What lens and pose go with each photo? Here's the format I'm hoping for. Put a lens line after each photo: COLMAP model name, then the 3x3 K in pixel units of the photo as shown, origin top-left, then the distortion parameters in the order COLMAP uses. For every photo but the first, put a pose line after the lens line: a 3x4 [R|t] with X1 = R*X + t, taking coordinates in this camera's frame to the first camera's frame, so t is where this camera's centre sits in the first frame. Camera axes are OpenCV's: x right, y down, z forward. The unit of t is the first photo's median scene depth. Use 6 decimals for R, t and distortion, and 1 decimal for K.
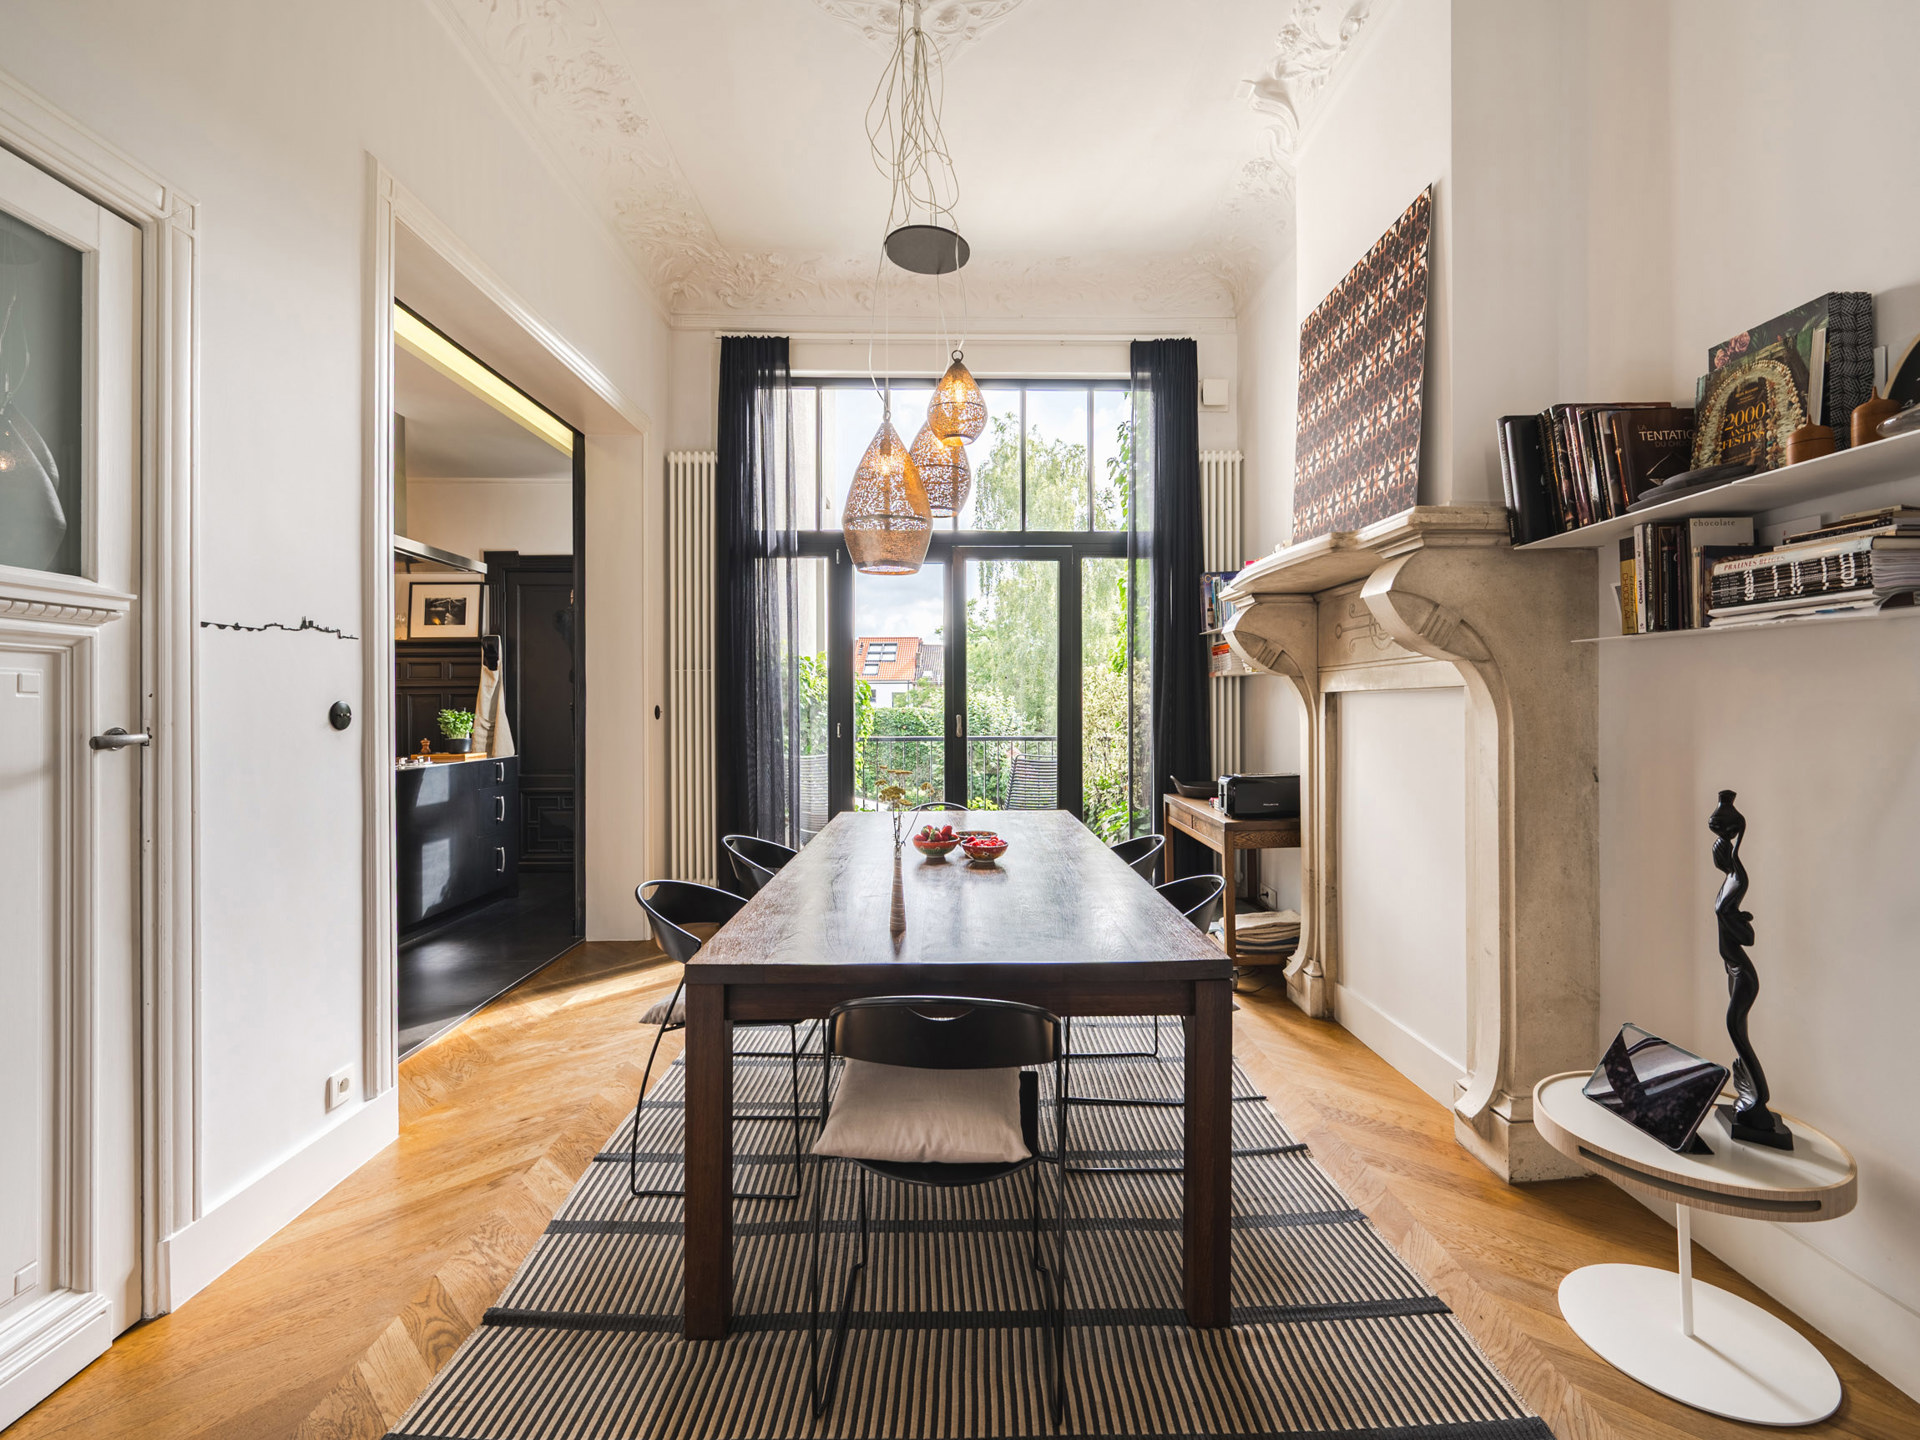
lens RADIAL K [[877.6, 0, 997.1], [0, 877.6, 710.4], [0, 0, 1]] dist [-0.003551, -0.000287]
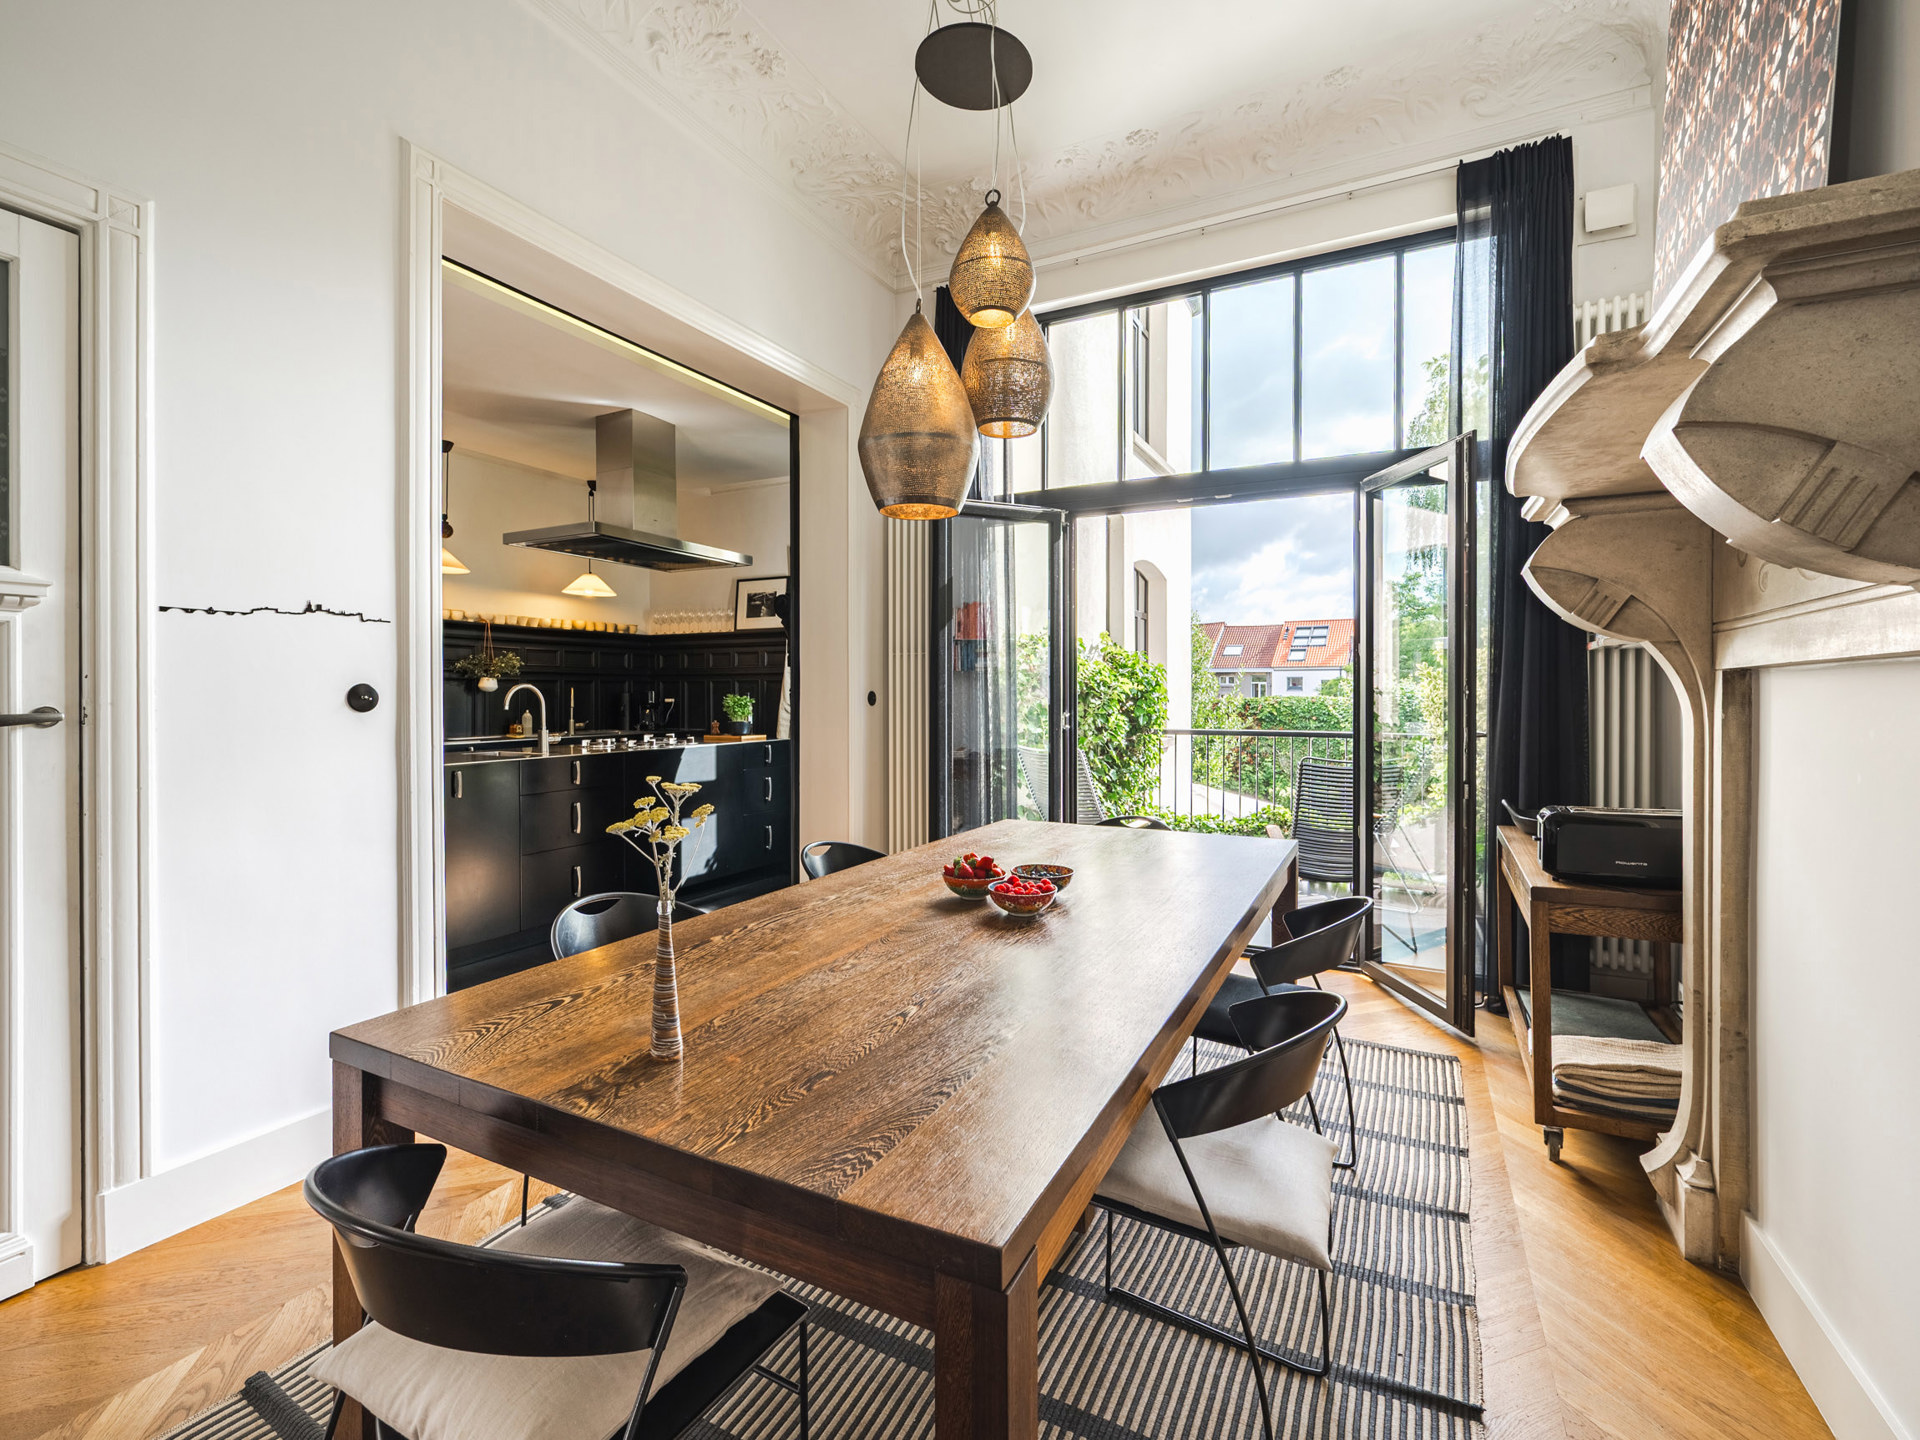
lens RADIAL K [[877.6, 0, 973.7], [0, 877.6, 702.4], [0, 0, 1]] dist [-0.003551, -0.000287]
pose [[0.869954, 0.009704, -0.493037, 0.231474], [-0.007574, 0.999951, 0.006316, -0.000354], [0.493074, -0.001761, 0.869985, 0.294149]]
